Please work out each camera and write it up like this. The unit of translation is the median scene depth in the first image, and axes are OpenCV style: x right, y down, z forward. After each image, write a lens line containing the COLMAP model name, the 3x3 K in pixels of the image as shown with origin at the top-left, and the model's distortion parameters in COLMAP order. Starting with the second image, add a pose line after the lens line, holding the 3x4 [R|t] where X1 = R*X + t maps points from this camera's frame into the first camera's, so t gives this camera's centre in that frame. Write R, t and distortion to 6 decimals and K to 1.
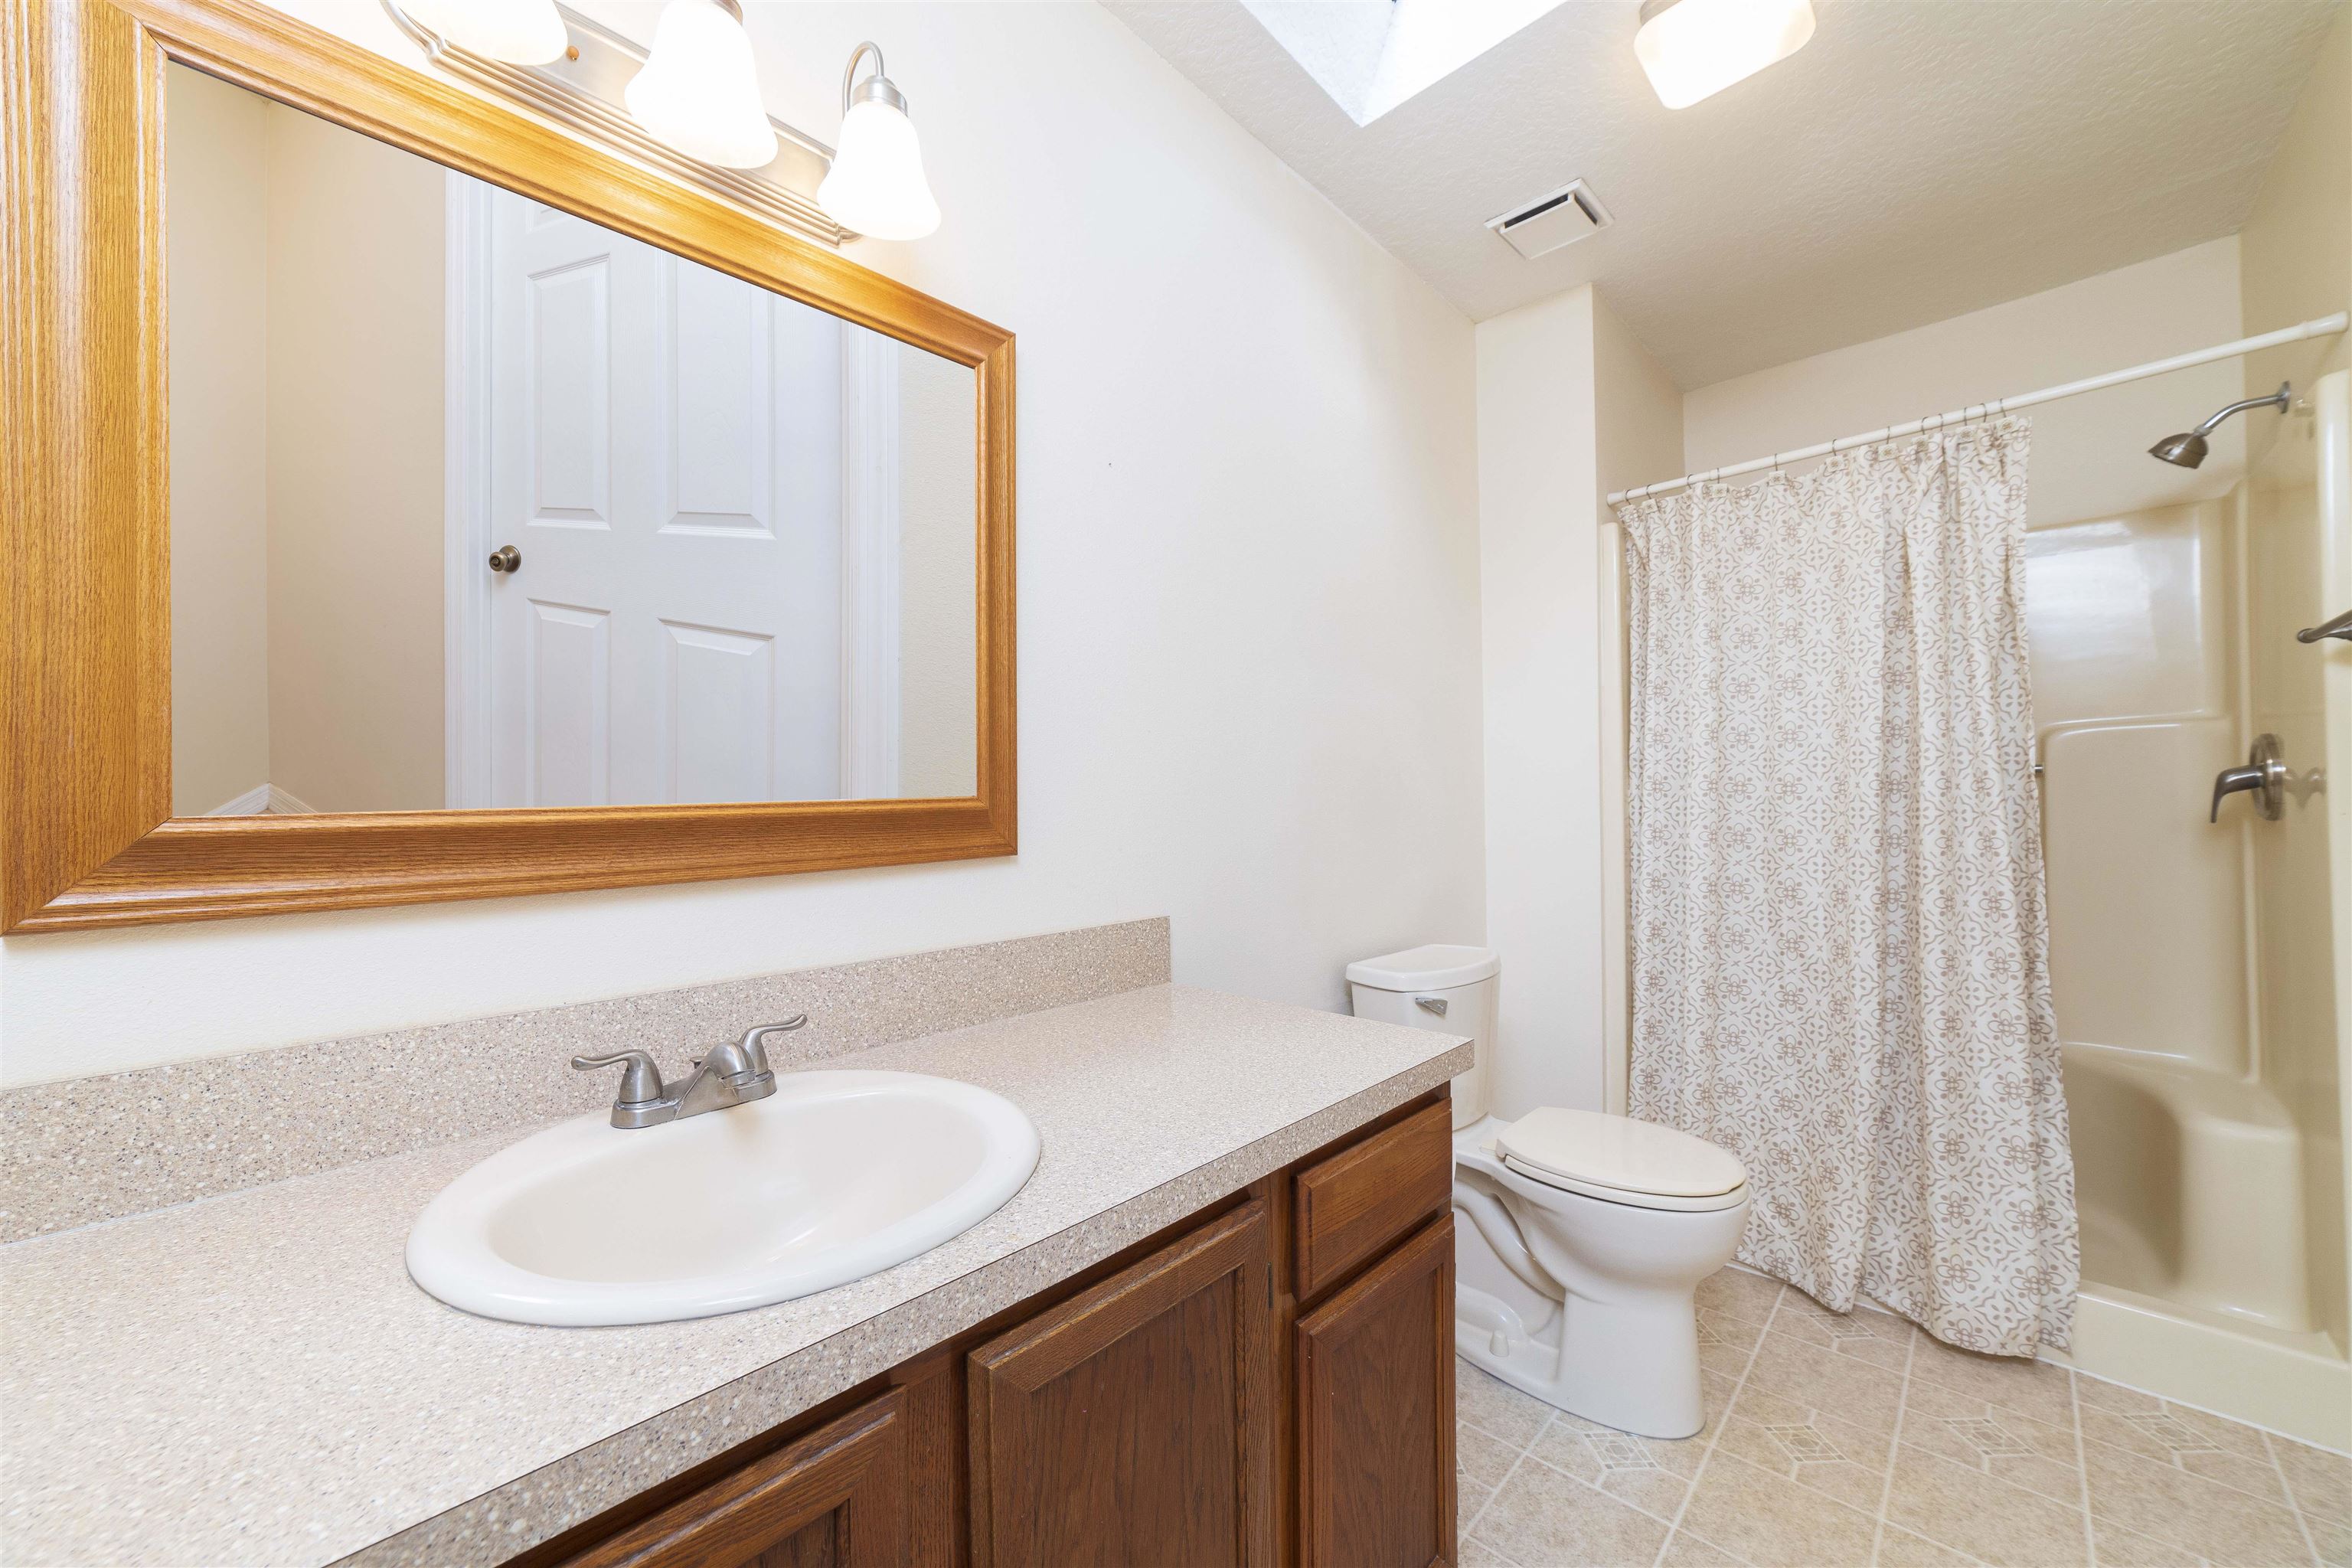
lens RADIAL K [[904.7, 0, 1169.2], [0, 904.7, 782.2], [0, 0, 1]] dist [-0.027101, 0.003350]
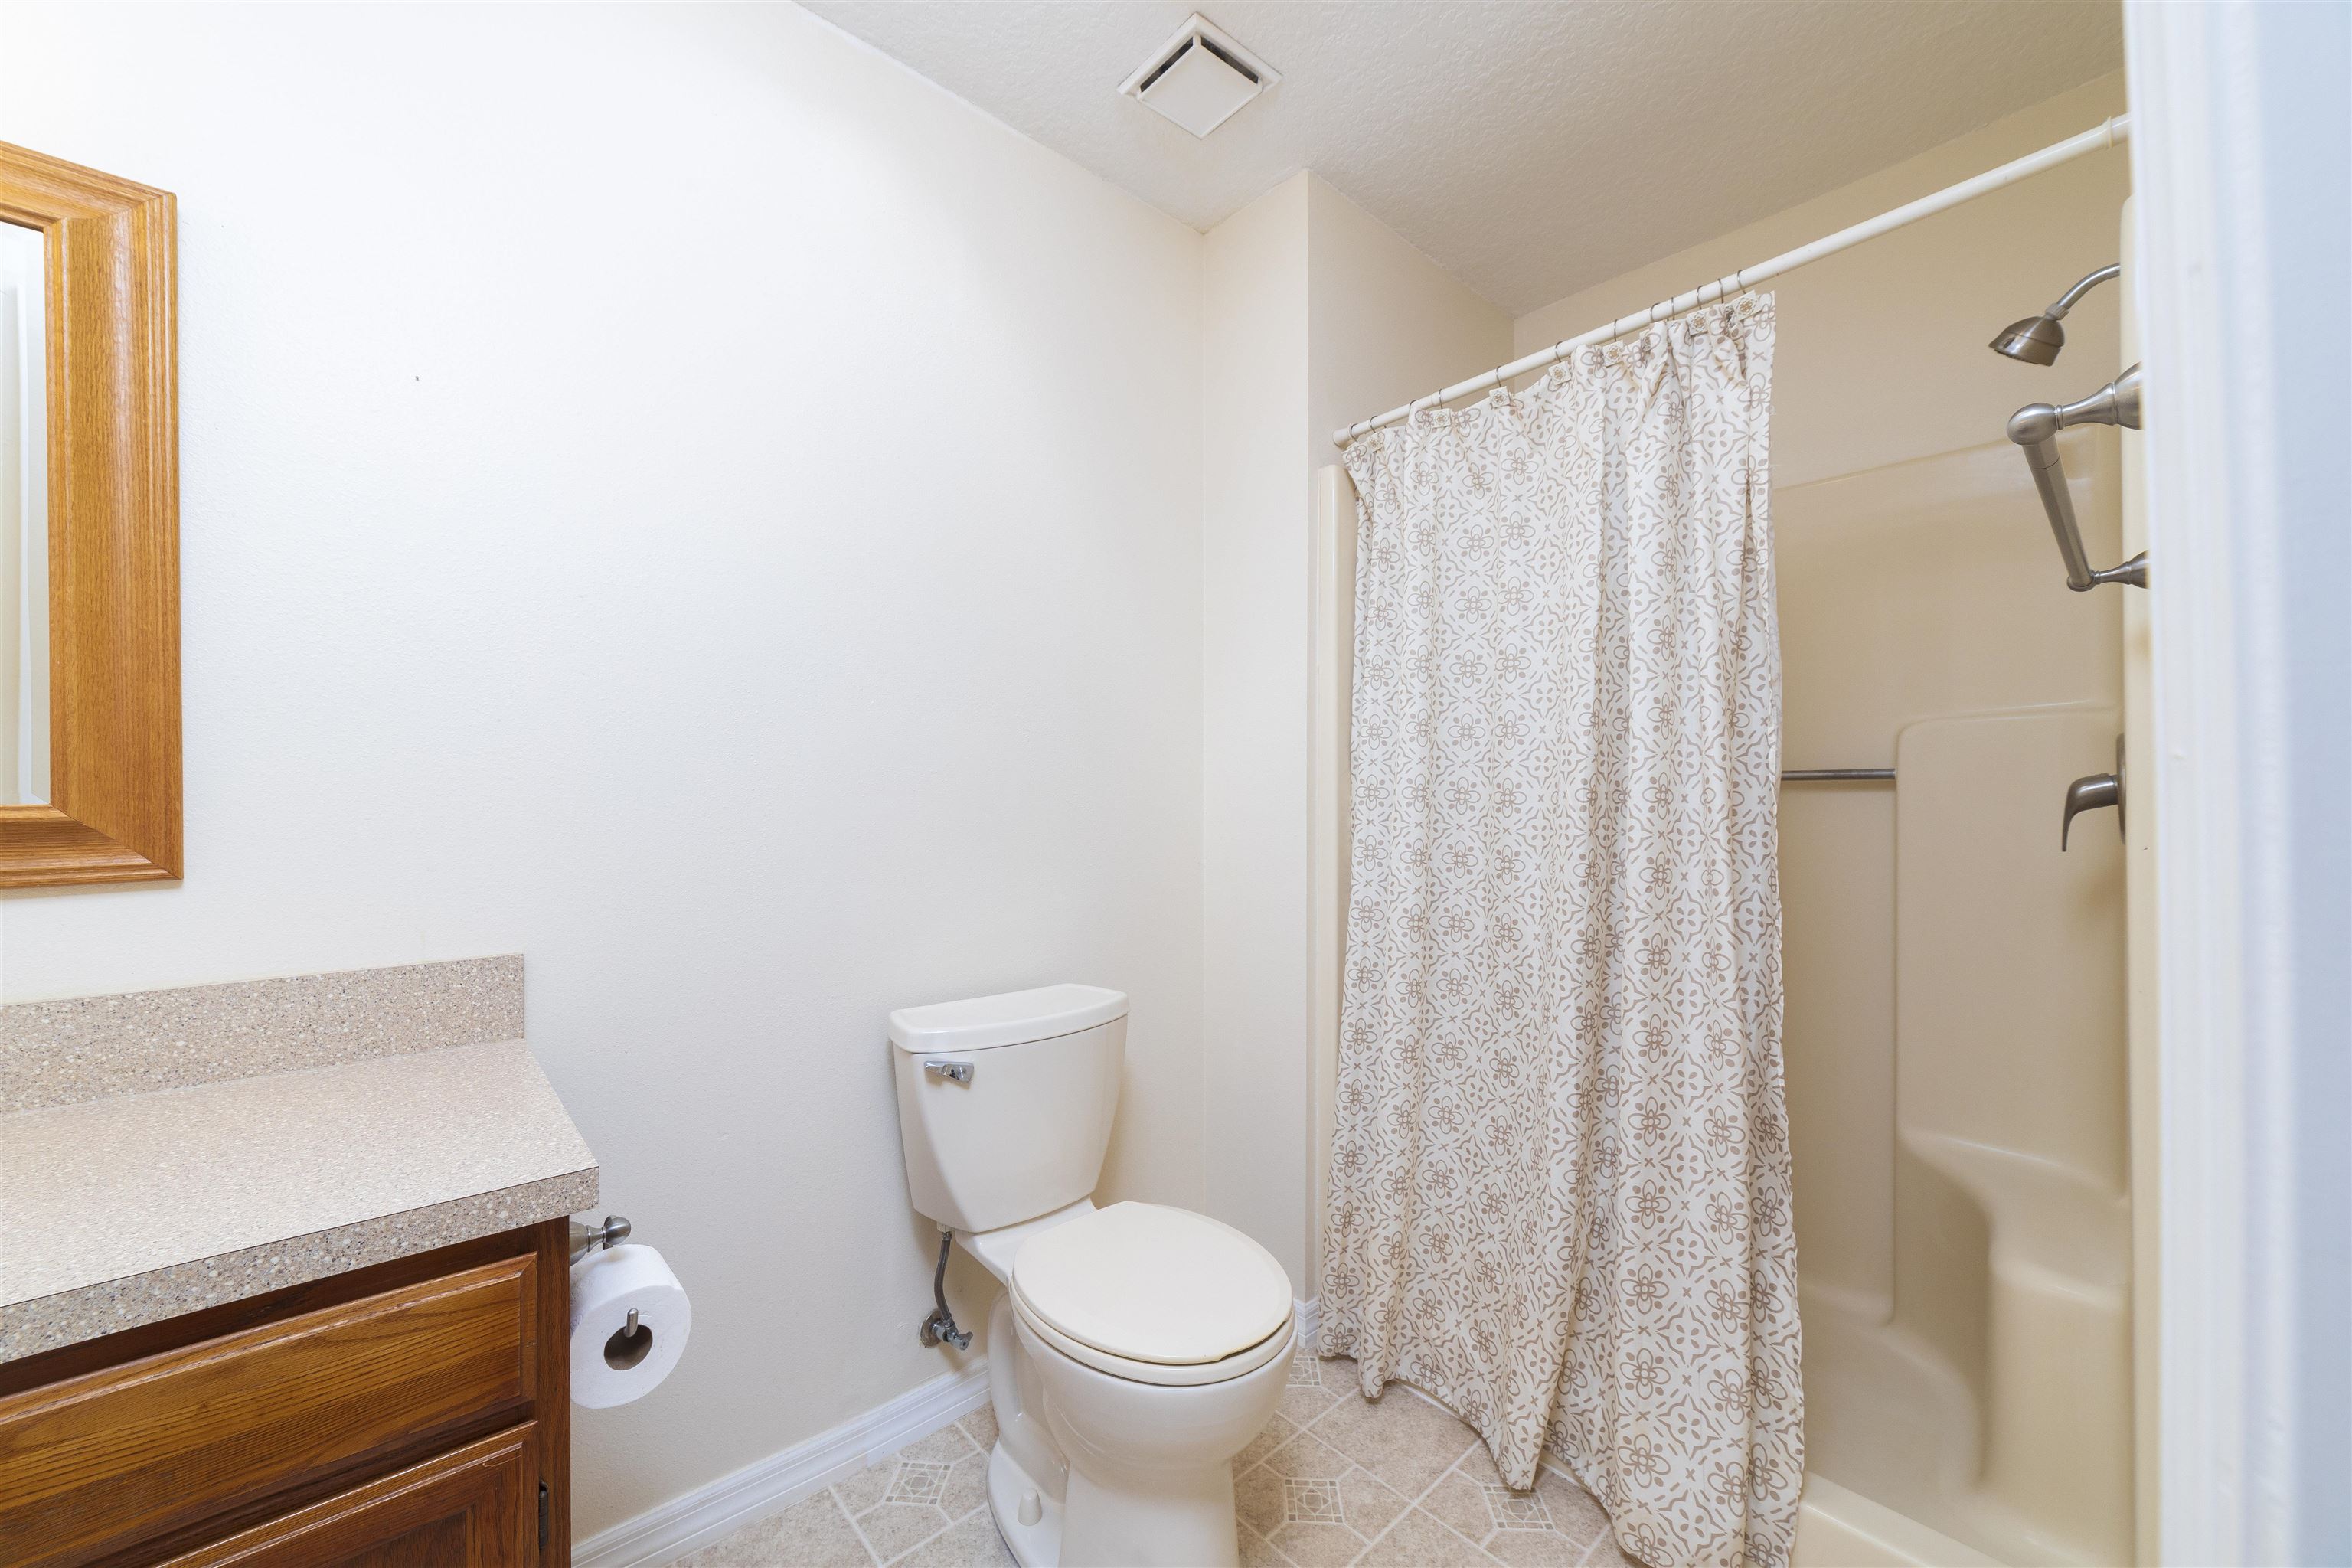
lens RADIAL K [[904.7, 0, 1209.4], [0, 904.7, 782.3], [0, 0, 1]] dist [-0.027101, 0.003350]
pose [[0.997897, 0.008813, -0.064216, 0.563131], [-0.008430, 0.999945, 0.006233, -0.010354], [0.064267, -0.005679, 0.997917, 0.235561]]
